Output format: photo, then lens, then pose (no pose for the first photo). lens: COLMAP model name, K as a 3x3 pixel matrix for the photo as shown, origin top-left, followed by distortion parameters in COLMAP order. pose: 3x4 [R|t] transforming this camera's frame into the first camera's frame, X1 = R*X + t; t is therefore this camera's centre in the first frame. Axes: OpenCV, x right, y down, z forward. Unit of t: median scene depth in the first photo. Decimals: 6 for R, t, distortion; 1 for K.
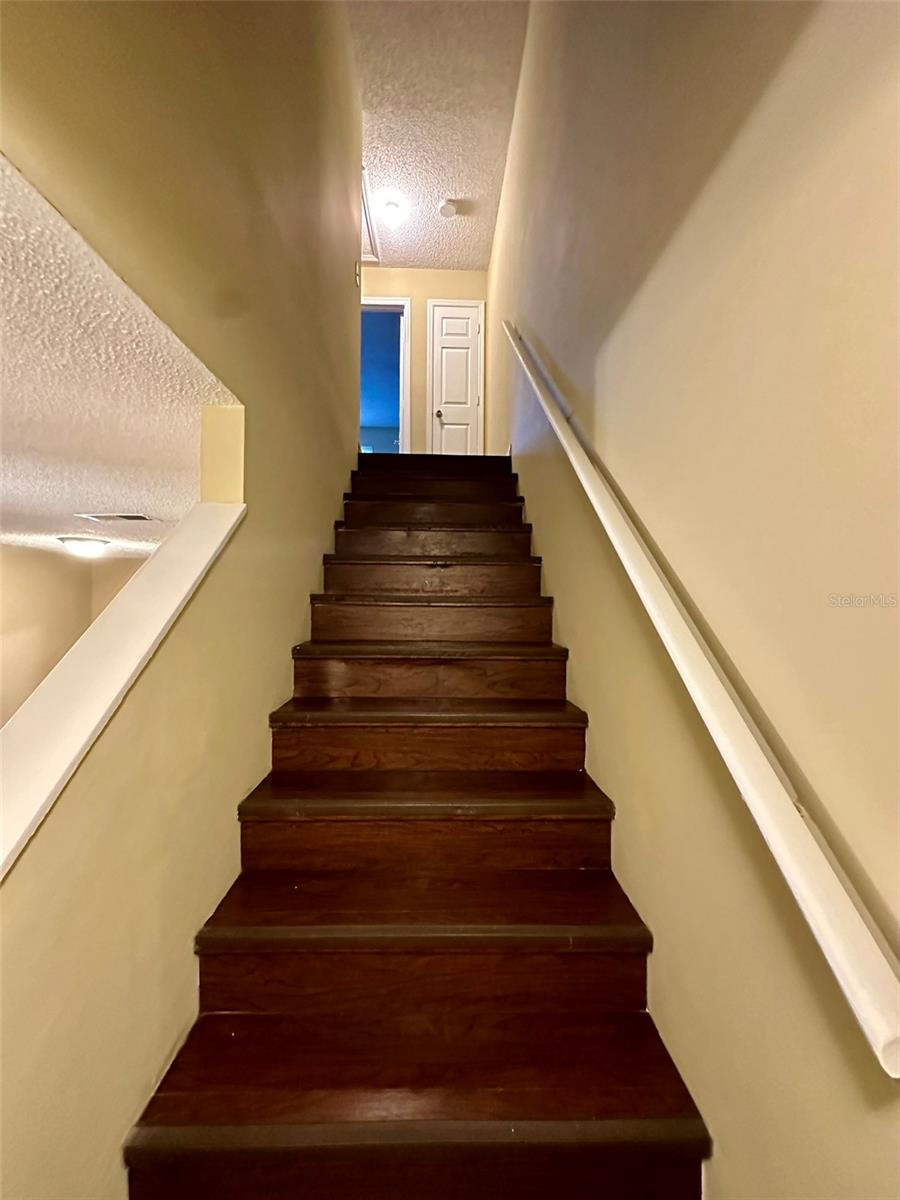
lens RADIAL K [[475.4, 0, 450.0], [0, 475.4, 600.0], [0, 0, 1]] dist [-0.001037, 0.000024]
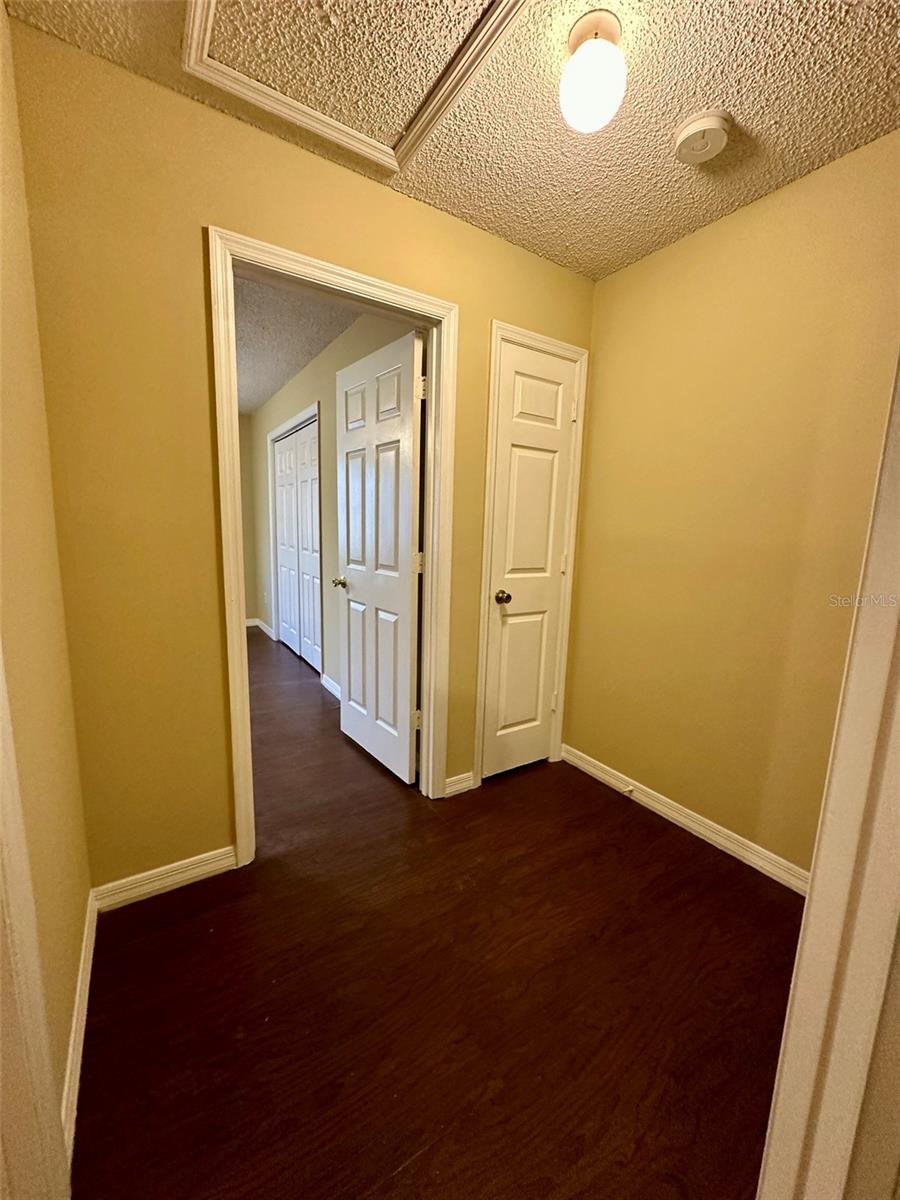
lens RADIAL K [[475.4, 0, 450.0], [0, 475.4, 600.0], [0, 0, 1]] dist [-0.001037, 0.000024]
pose [[0.855286, -0.059284, 0.514753, -0.303979], [-0.038277, 0.983490, 0.176868, -0.466482], [-0.516740, -0.170976, 0.838896, 0.634952]]
